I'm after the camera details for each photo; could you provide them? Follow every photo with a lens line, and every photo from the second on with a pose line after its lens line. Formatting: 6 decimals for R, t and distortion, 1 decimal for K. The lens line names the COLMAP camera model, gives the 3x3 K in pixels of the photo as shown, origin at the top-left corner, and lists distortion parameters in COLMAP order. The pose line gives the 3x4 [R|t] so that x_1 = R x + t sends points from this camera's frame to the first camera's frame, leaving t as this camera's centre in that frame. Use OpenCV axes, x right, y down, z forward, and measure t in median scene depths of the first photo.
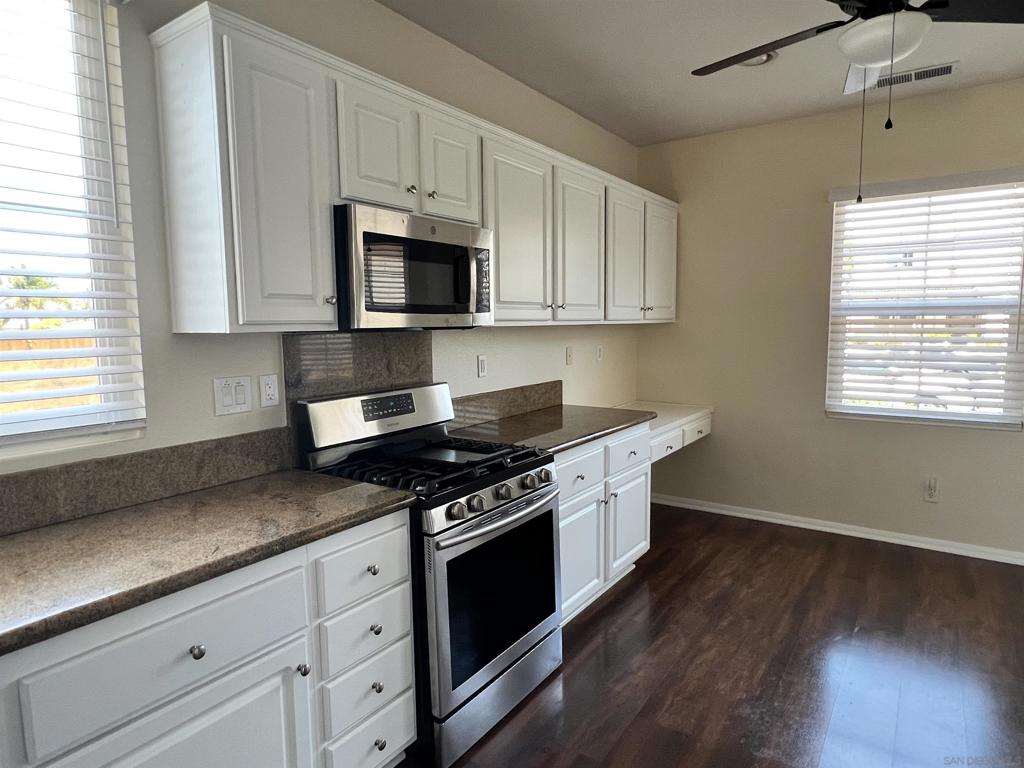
lens RADIAL K [[604.7, 0, 512.0], [0, 604.7, 384.0], [0, 0, 1]] dist [-0.001784, 0.000746]
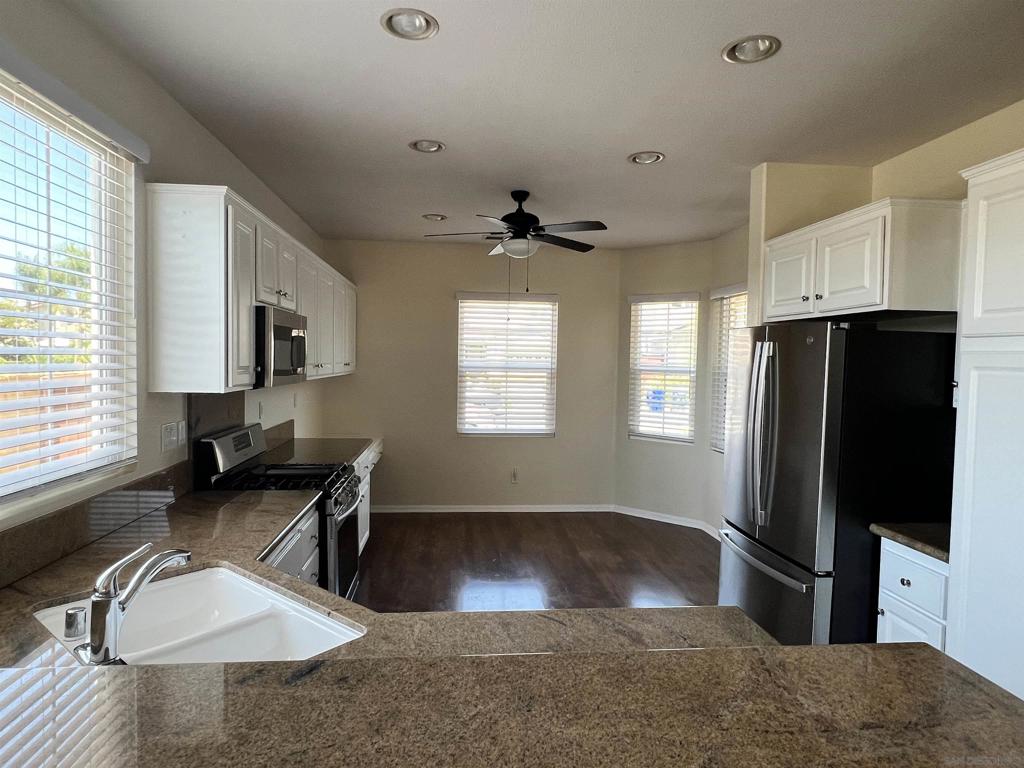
lens RADIAL K [[604.7, 0, 512.0], [0, 604.7, 384.0], [0, 0, 1]] dist [-0.001784, 0.000746]
pose [[0.755667, -0.001373, 0.654954, -0.421113], [0.040974, 0.998138, -0.045183, -0.003962], [-0.653673, 0.060980, 0.754317, -0.284248]]
